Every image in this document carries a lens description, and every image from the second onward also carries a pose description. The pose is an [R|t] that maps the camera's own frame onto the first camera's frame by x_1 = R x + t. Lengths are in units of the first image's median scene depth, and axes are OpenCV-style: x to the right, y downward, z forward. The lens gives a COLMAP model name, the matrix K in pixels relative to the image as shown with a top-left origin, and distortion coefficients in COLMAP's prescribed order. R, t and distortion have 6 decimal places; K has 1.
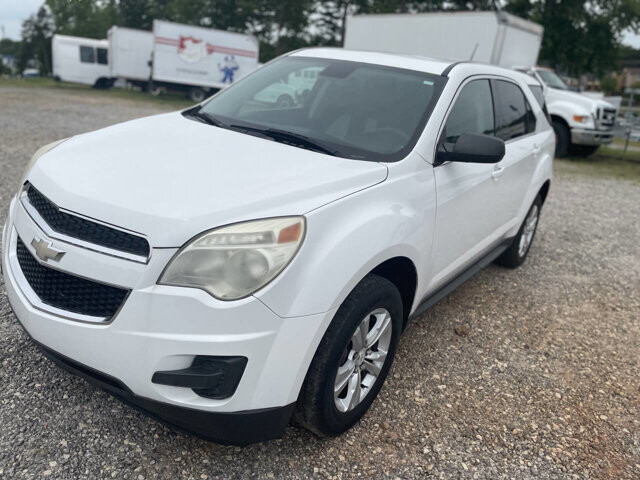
lens RADIAL K [[494.0, 0, 320.0], [0, 494.0, 240.0], [0, 0, 1]] dist [0.014712, -0.008280]
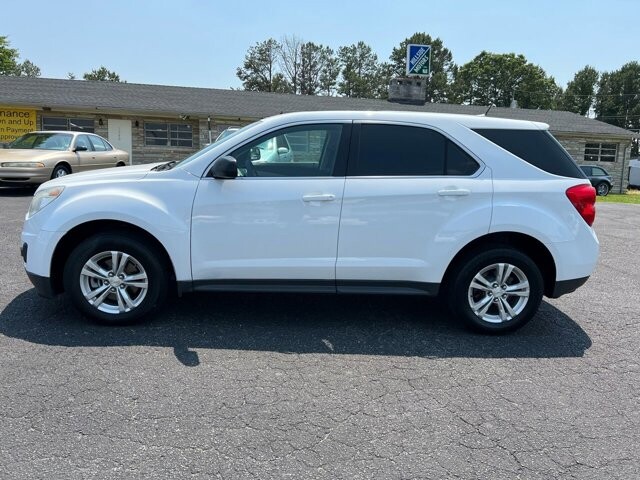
lens RADIAL K [[481.9, 0, 320.0], [0, 481.9, 240.0], [0, 0, 1]] dist [0.082521, -0.104422]
pose [[0.609946, 0.080723, -0.788321, 1.861474], [-0.235505, 0.968317, -0.083063, 0.075878], [0.756640, 0.236318, 0.609632, 0.506178]]
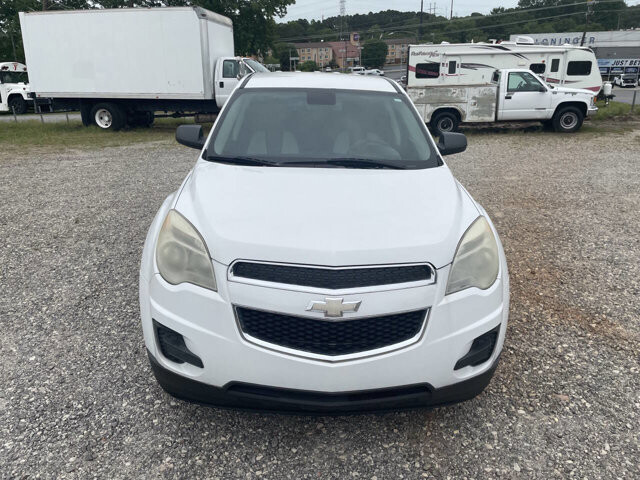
lens RADIAL K [[481.9, 0, 320.0], [0, 481.9, 240.0], [0, 0, 1]] dist [0.082521, -0.104422]
pose [[0.783497, -0.289514, 0.549830, -0.971283], [0.271290, 0.955422, 0.116496, -0.221228], [-0.559047, 0.057889, 0.827113, 0.112143]]
